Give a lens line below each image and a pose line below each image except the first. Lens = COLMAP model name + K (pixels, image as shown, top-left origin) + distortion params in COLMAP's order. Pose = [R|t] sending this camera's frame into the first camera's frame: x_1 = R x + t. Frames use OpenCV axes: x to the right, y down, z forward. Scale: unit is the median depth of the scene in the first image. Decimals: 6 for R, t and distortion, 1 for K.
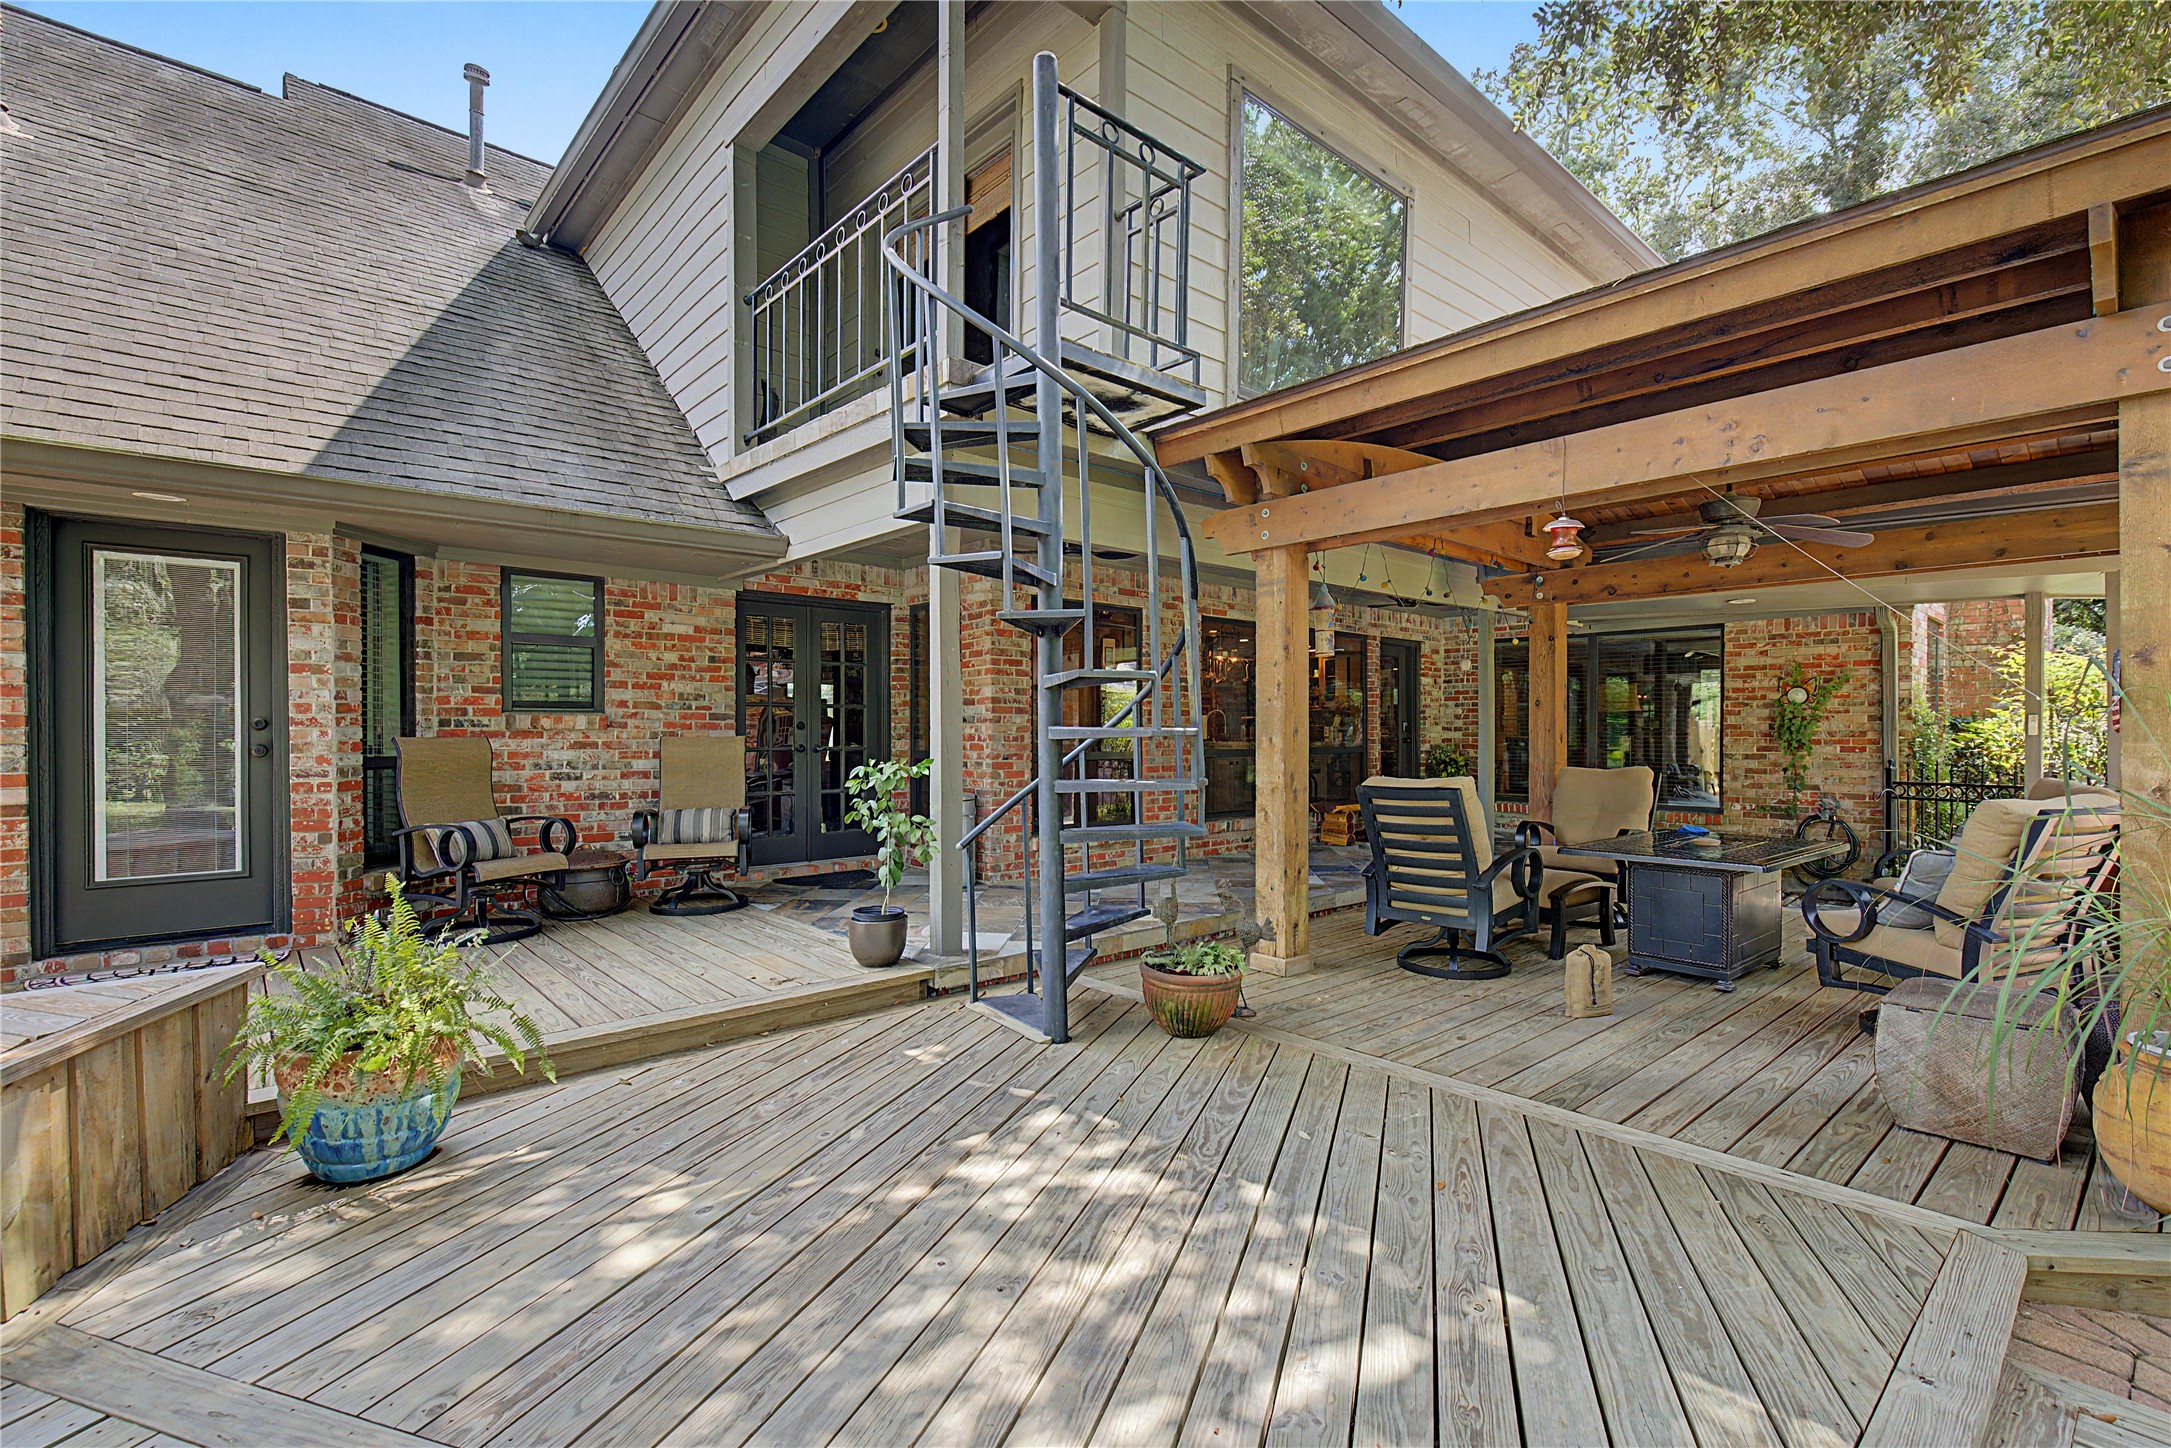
lens RADIAL K [[989.3, 0, 1077.2], [0, 989.3, 730.1], [0, 0, 1]] dist [-0.002696, 0.000276]
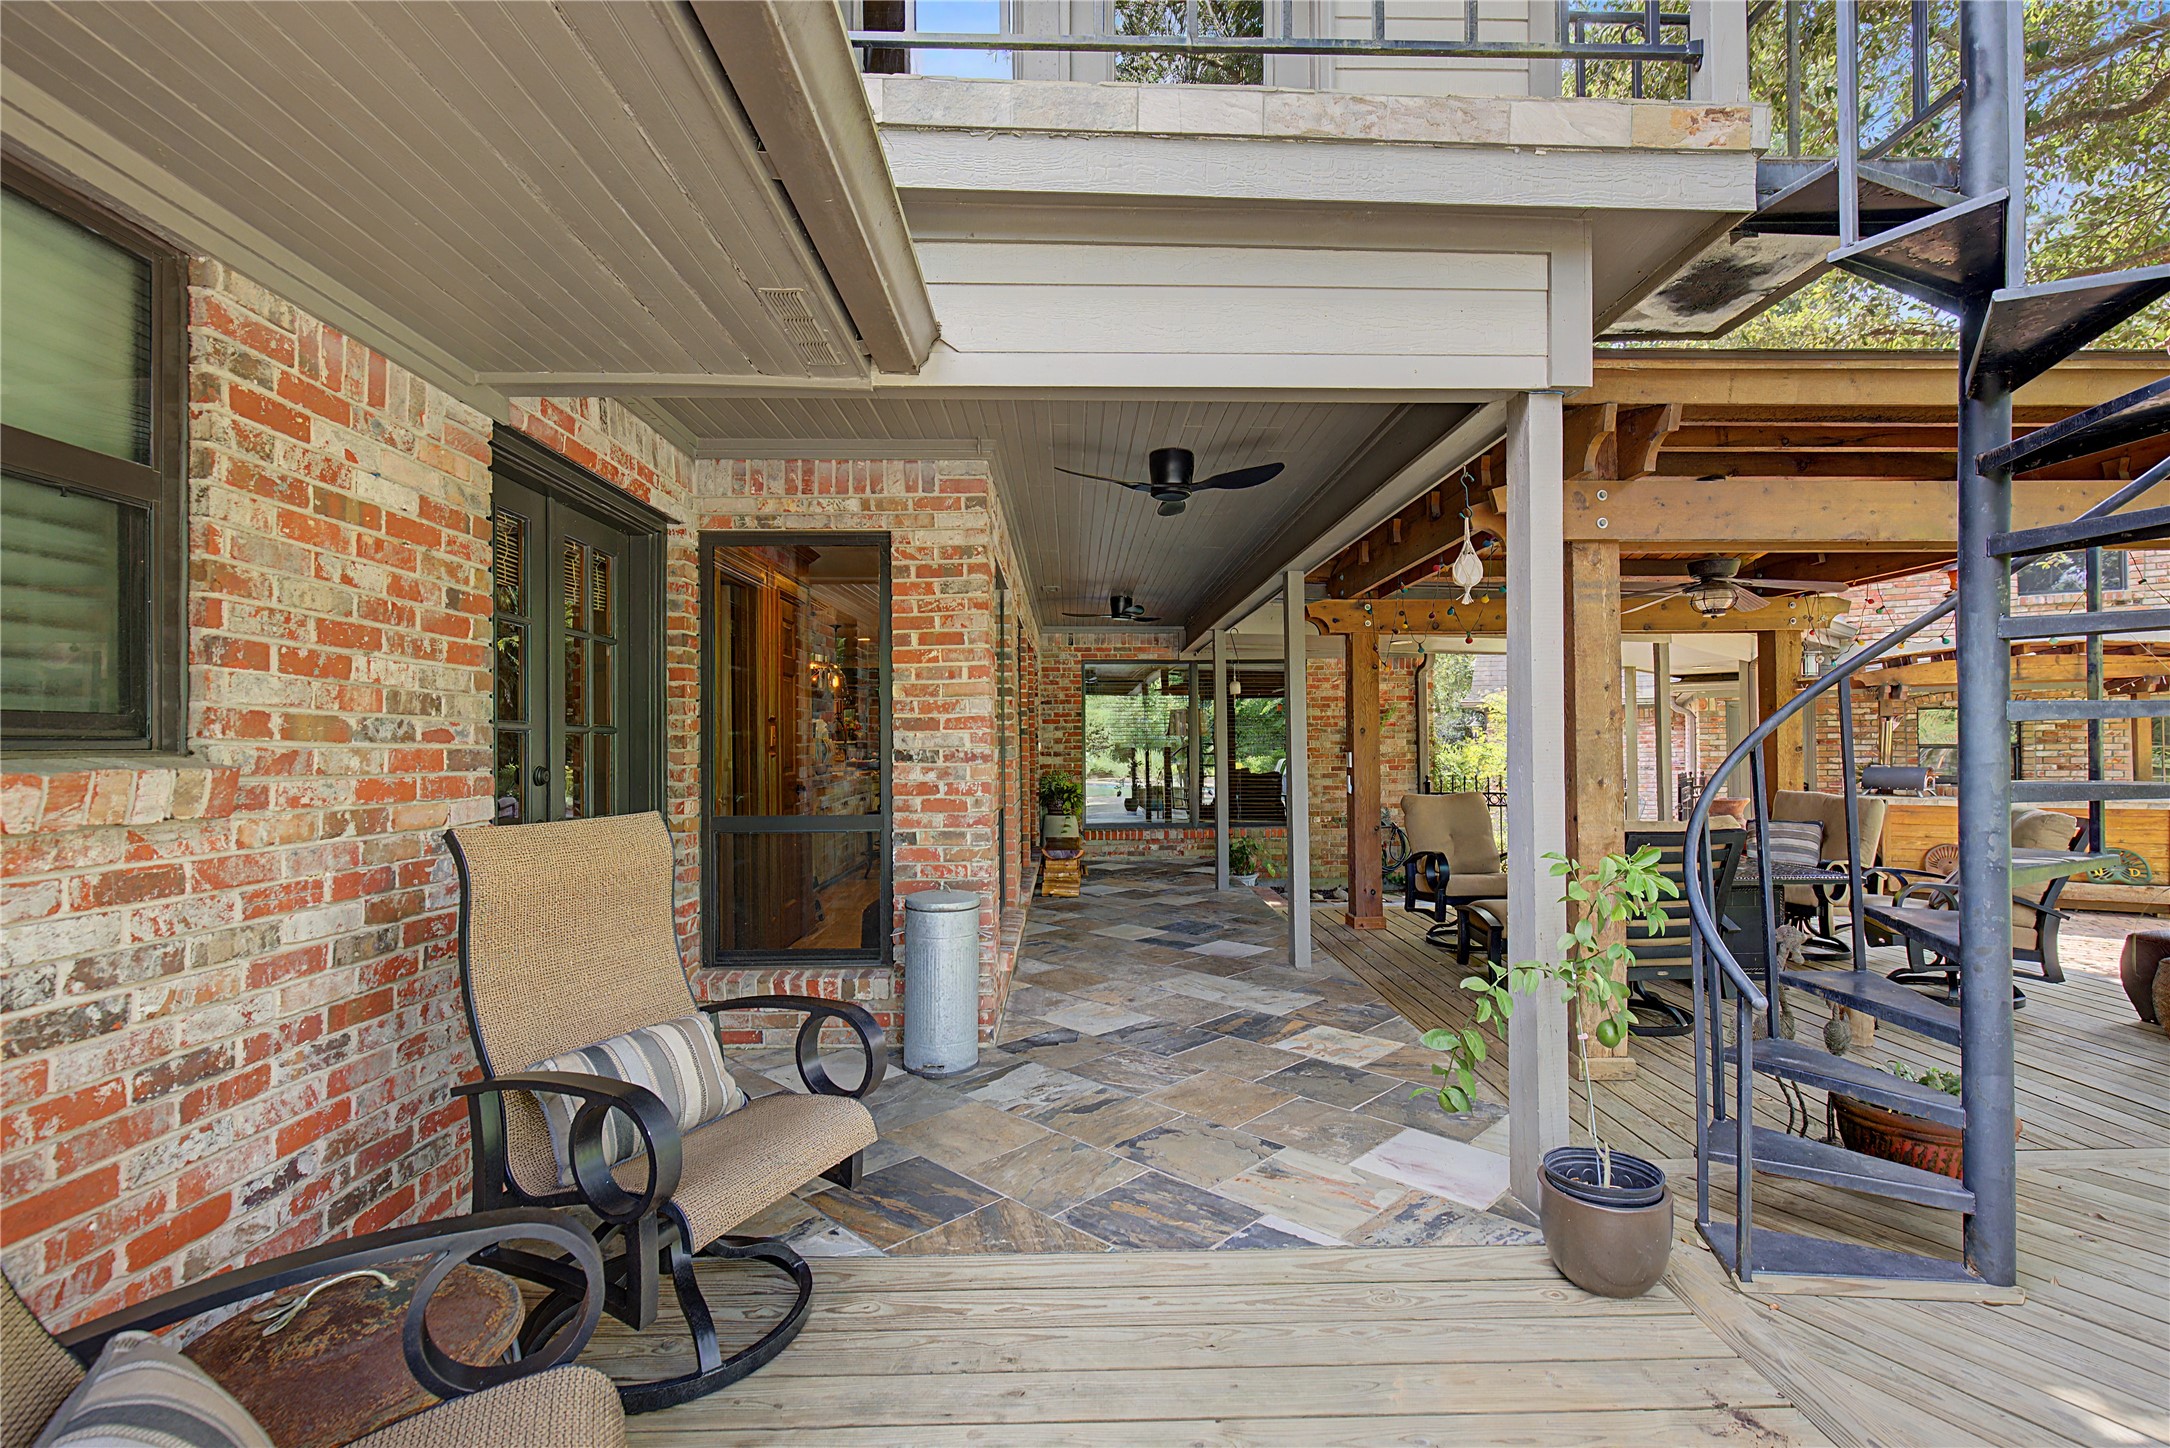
lens RADIAL K [[988.8, 0, 1091.8], [0, 988.8, 727.5], [0, 0, 1]] dist [-0.002696, 0.000276]
pose [[0.634906, 0.006969, 0.772558, -0.519131], [0.007169, 0.999863, -0.014911, -0.019069], [-0.772556, 0.015005, 0.634769, 0.626092]]
